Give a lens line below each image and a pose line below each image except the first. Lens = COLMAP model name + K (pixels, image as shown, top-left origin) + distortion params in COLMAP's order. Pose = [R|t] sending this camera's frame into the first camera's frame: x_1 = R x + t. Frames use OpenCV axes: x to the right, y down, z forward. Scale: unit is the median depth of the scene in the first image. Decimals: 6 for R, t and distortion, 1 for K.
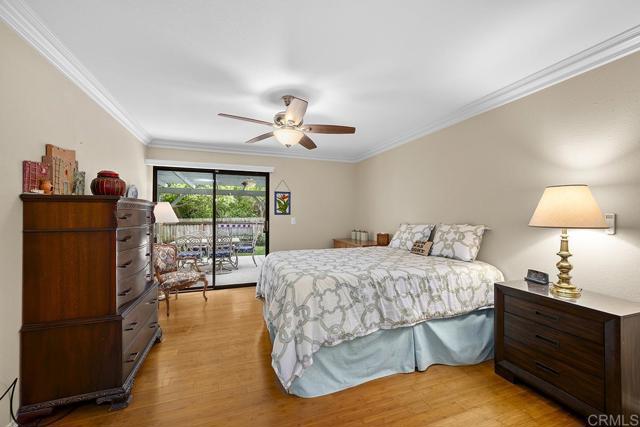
lens RADIAL K [[253.3, 0, 320.7], [0, 253.3, 215.7], [0, 0, 1]] dist [0.000620, 0.000043]
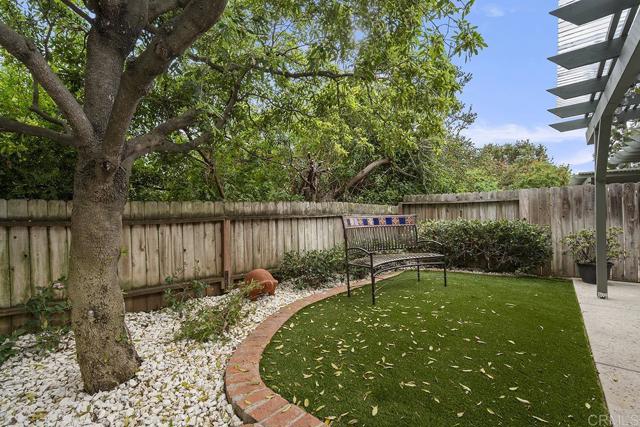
lens RADIAL K [[284.2, 0, 320.2], [0, 284.2, 215.7], [0, 0, 1]] dist [-0.003227, -0.001088]
pose [[0.856153, -0.016272, 0.516467, -0.547437], [0.017702, 0.999841, 0.002156, 0.028463], [-0.516419, 0.007296, 0.856305, 0.656446]]
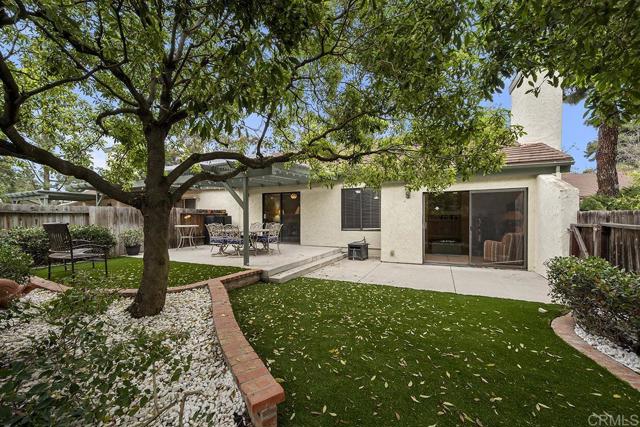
lens RADIAL K [[253.3, 0, 320.6], [0, 253.3, 215.4], [0, 0, 1]] dist [0.000620, 0.000043]
pose [[-0.698351, 0.007880, 0.715712, -0.876601], [0.004731, 0.999968, -0.006393, 0.023140], [-0.715740, -0.001078, -0.698366, 0.895844]]
